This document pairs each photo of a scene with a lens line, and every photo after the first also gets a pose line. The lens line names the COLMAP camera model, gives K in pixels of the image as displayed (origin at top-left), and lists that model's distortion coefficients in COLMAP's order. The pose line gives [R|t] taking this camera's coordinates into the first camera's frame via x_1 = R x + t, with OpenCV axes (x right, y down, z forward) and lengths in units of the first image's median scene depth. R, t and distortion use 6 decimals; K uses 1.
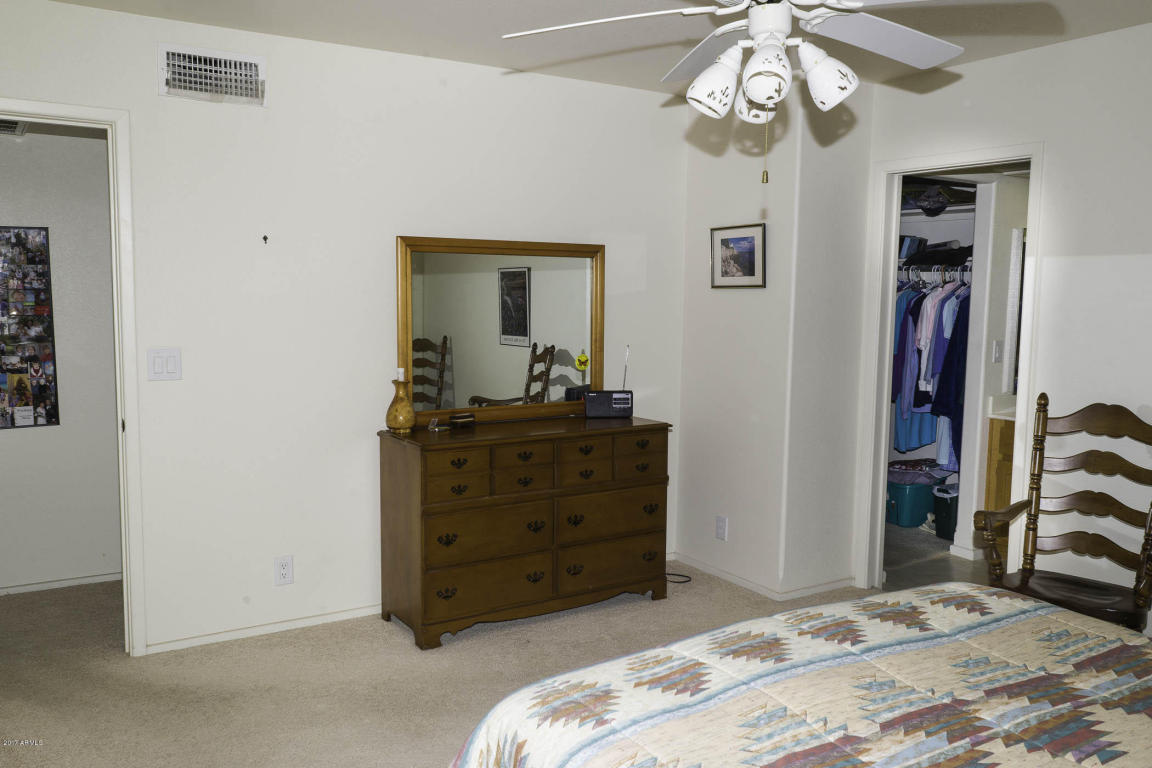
lens RADIAL K [[914.3, 0, 521.4], [0, 914.3, 363.2], [0, 0, 1]] dist [-0.007137, 0.007221]
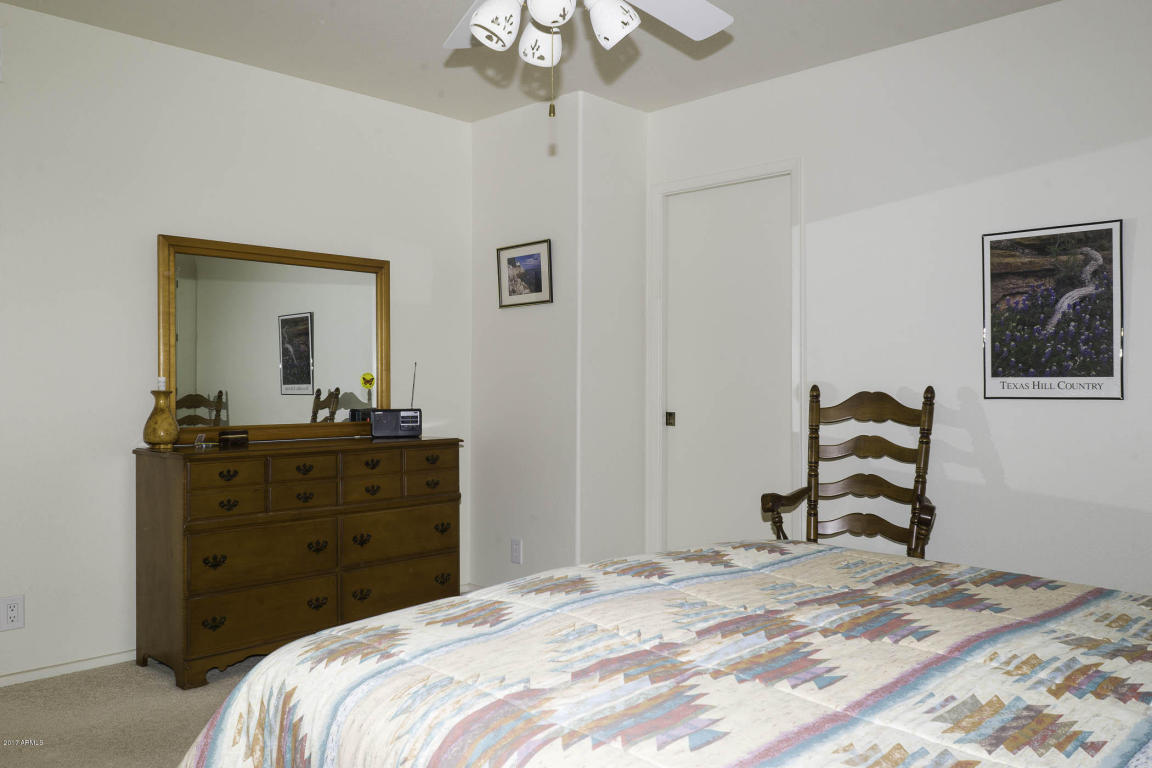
lens RADIAL K [[914.3, 0, 517.8], [0, 914.3, 371.8], [0, 0, 1]] dist [-0.007137, 0.007221]
pose [[0.974640, -0.007263, 0.223663, 0.008995], [0.027915, 0.995612, -0.089316, 0.104655], [-0.222033, 0.093295, 0.970566, 0.064849]]
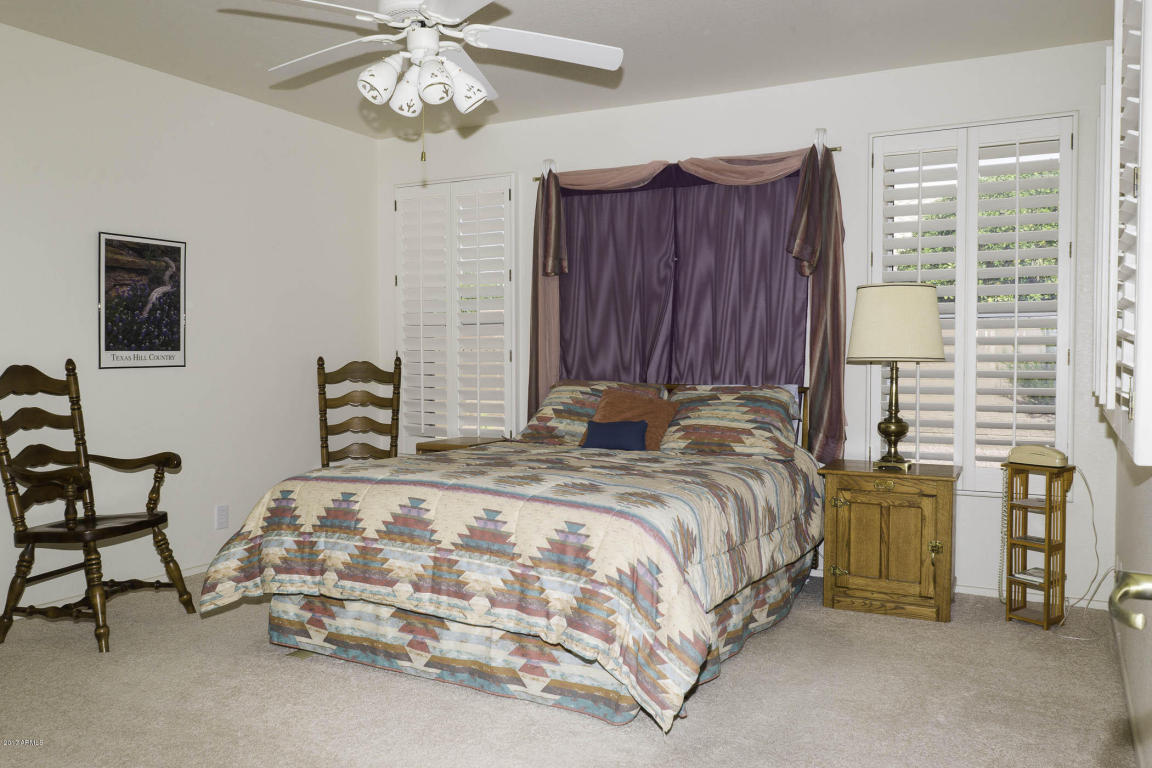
lens RADIAL K [[914.3, 0, 579.7], [0, 914.3, 382.9], [0, 0, 1]] dist [-0.007137, 0.007221]
pose [[-0.481290, -0.036761, 0.875790, -0.949924], [0.068113, 0.994531, 0.079177, -0.014112], [-0.873911, 0.097759, -0.476154, 1.387511]]
